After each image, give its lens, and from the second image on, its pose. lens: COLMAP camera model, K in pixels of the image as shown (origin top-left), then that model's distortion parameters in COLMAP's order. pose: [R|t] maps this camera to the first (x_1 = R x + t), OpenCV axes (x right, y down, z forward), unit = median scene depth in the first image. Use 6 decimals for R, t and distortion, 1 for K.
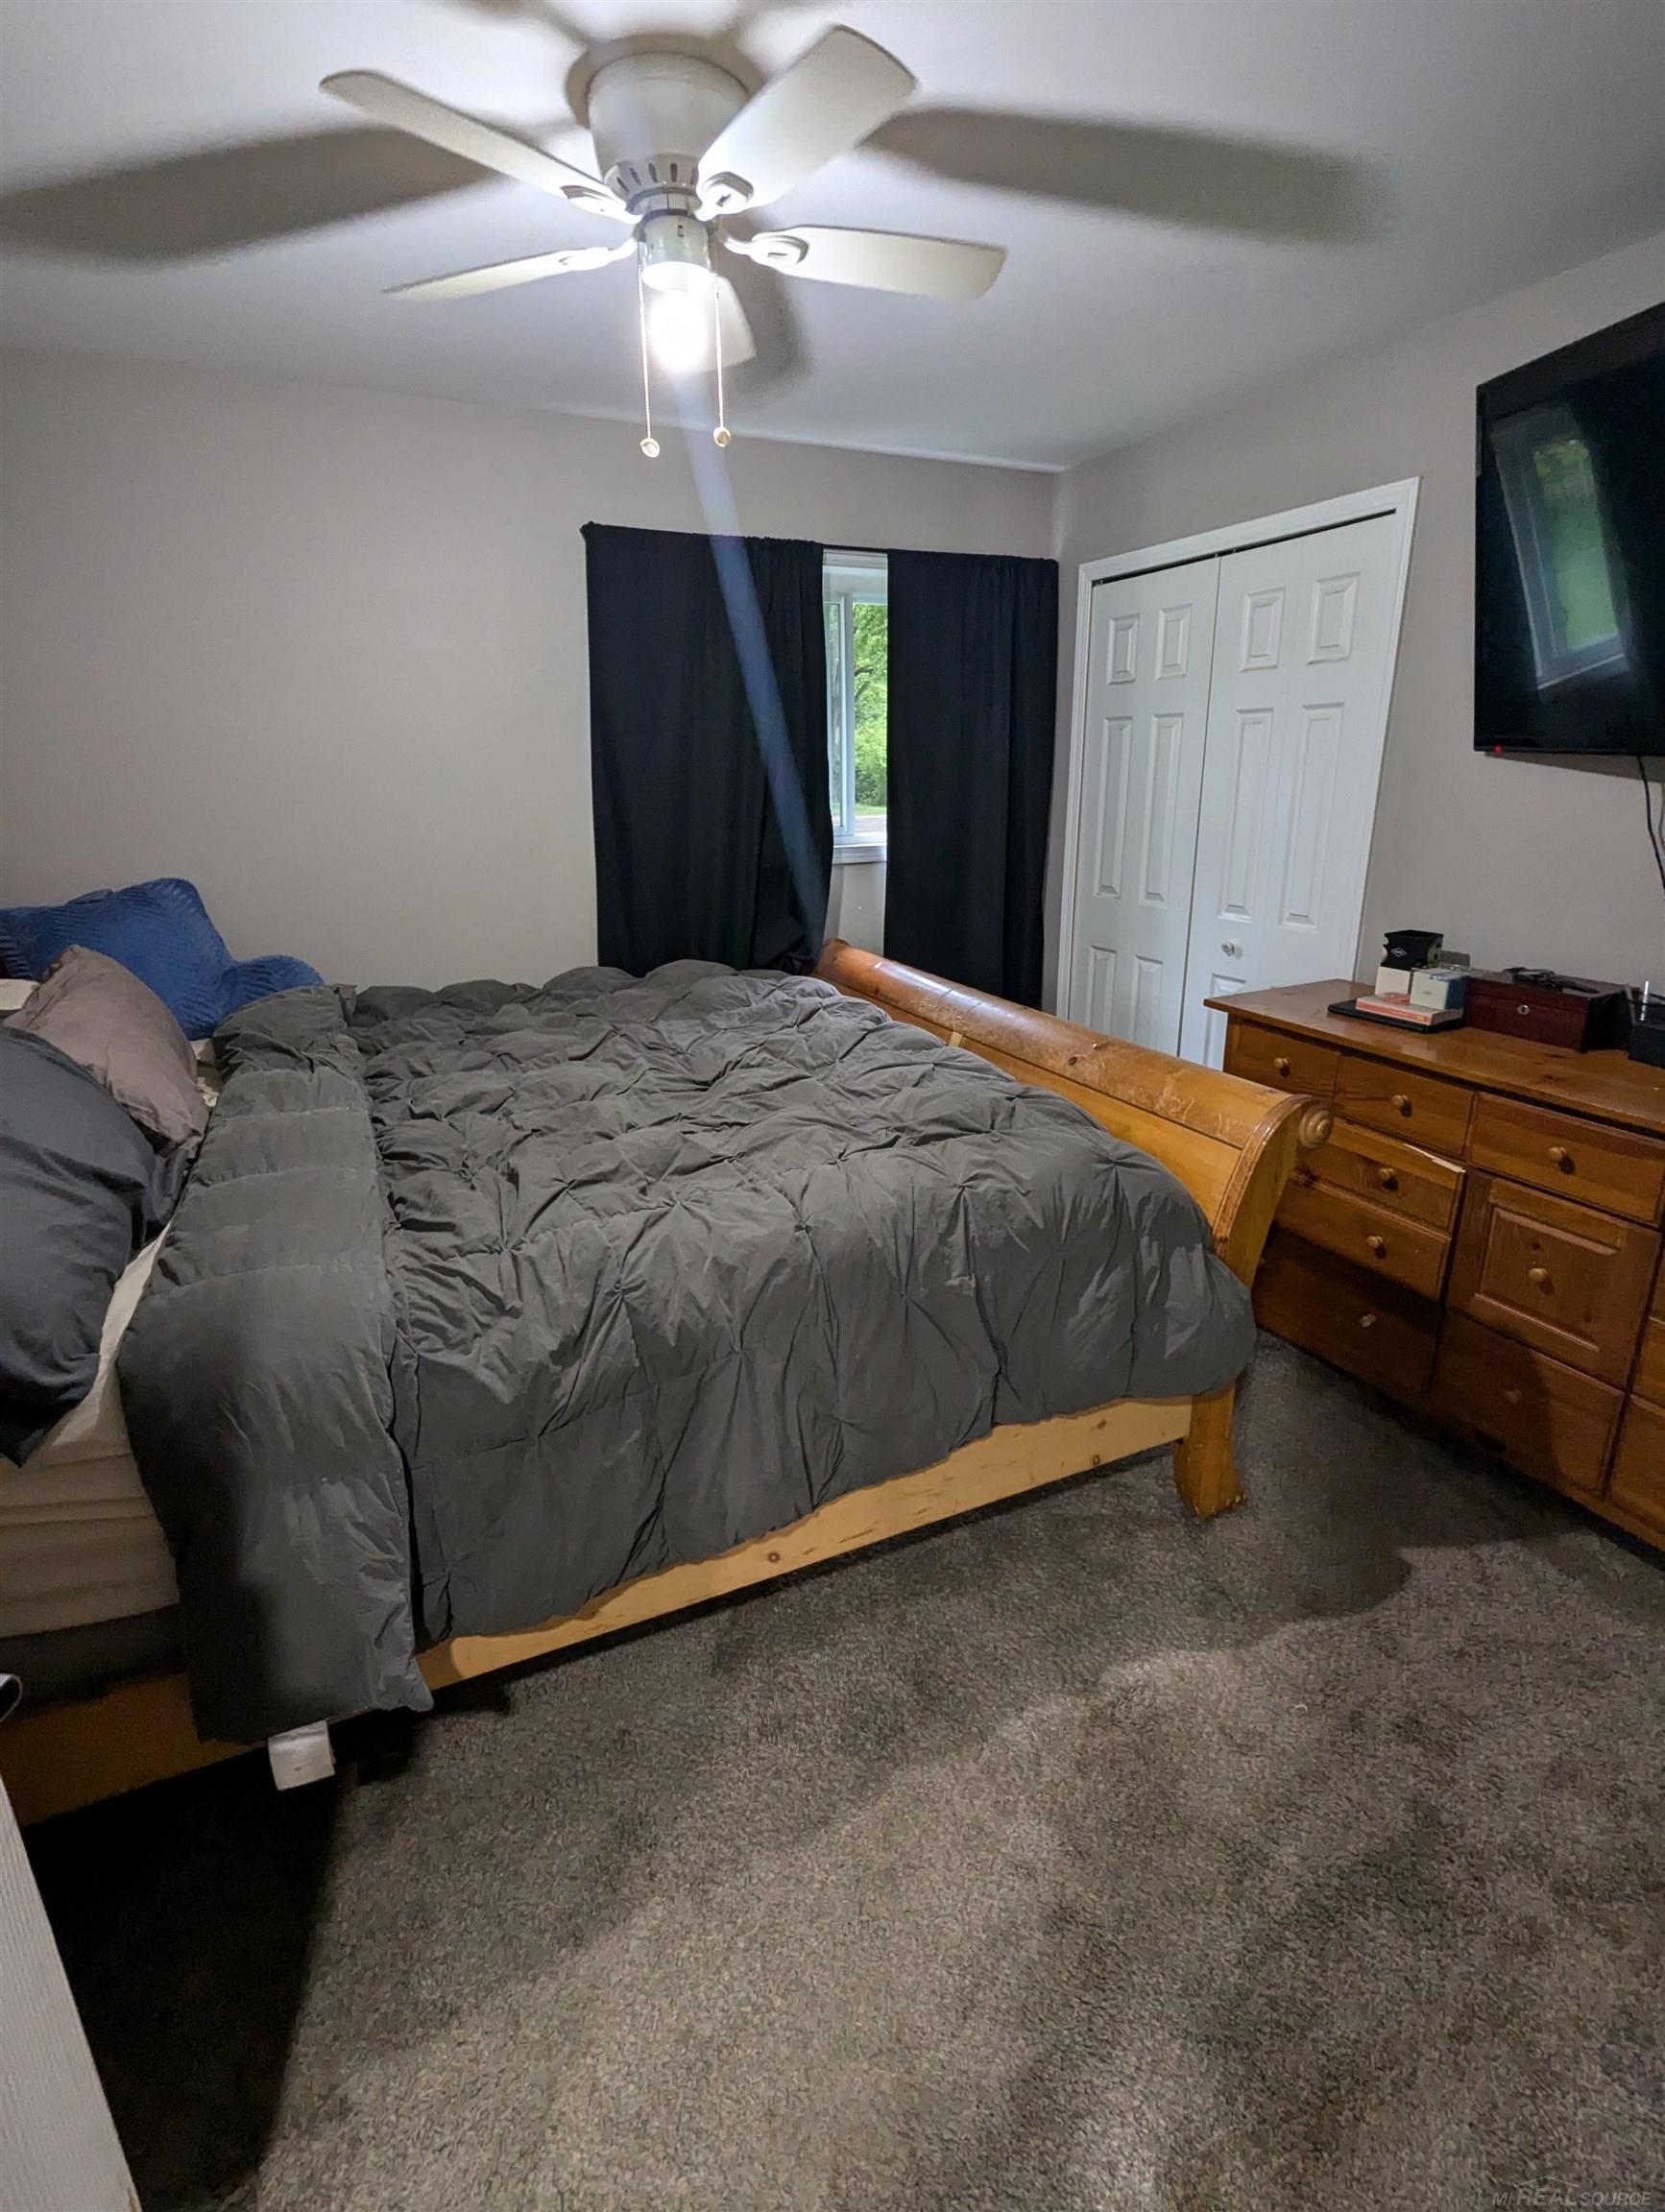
lens RADIAL K [[1054.7, 0, 832.5], [0, 1054.7, 1106.0], [0, 0, 1]] dist [0.000153, -0.001240]
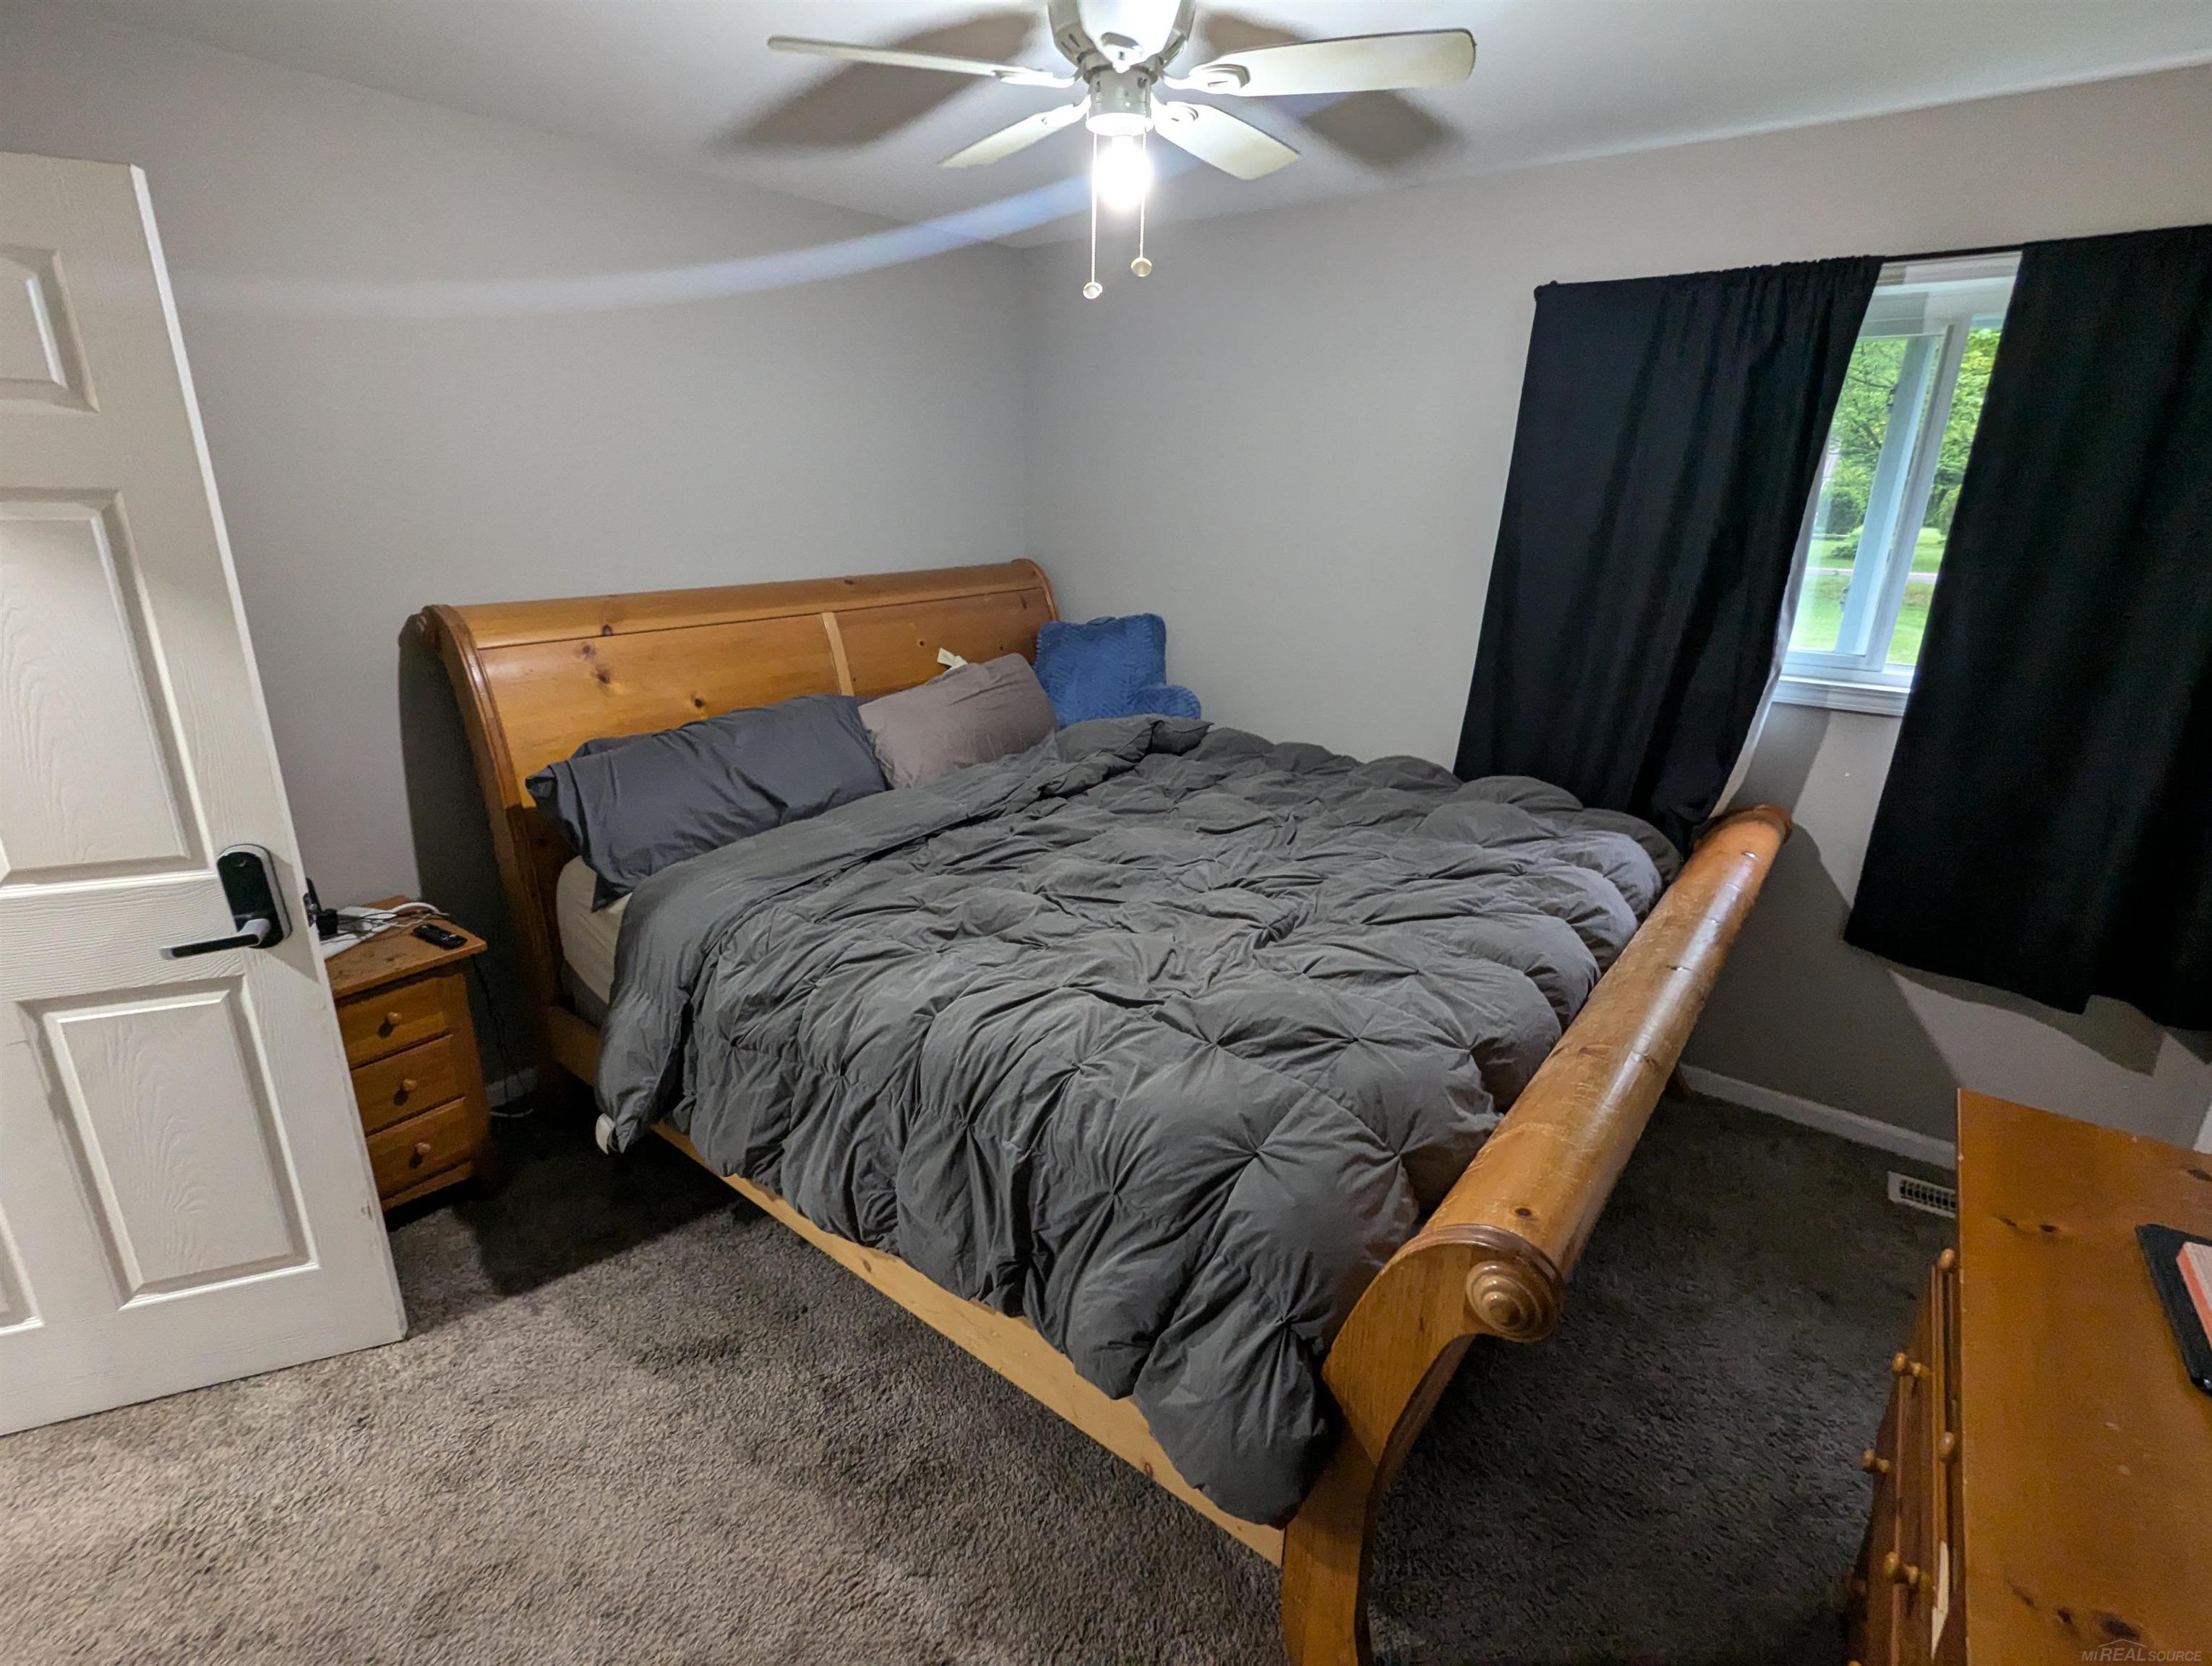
lens RADIAL K [[1054.8, 0, 1106.0], [0, 1054.8, 833.0], [0, 0, 1]] dist [0.000153, -0.001240]
pose [[0.451131, 0.299164, -0.840822, 0.509816], [-0.296456, 0.938878, 0.174992, -0.166609], [0.841781, 0.170322, 0.512246, 0.317615]]
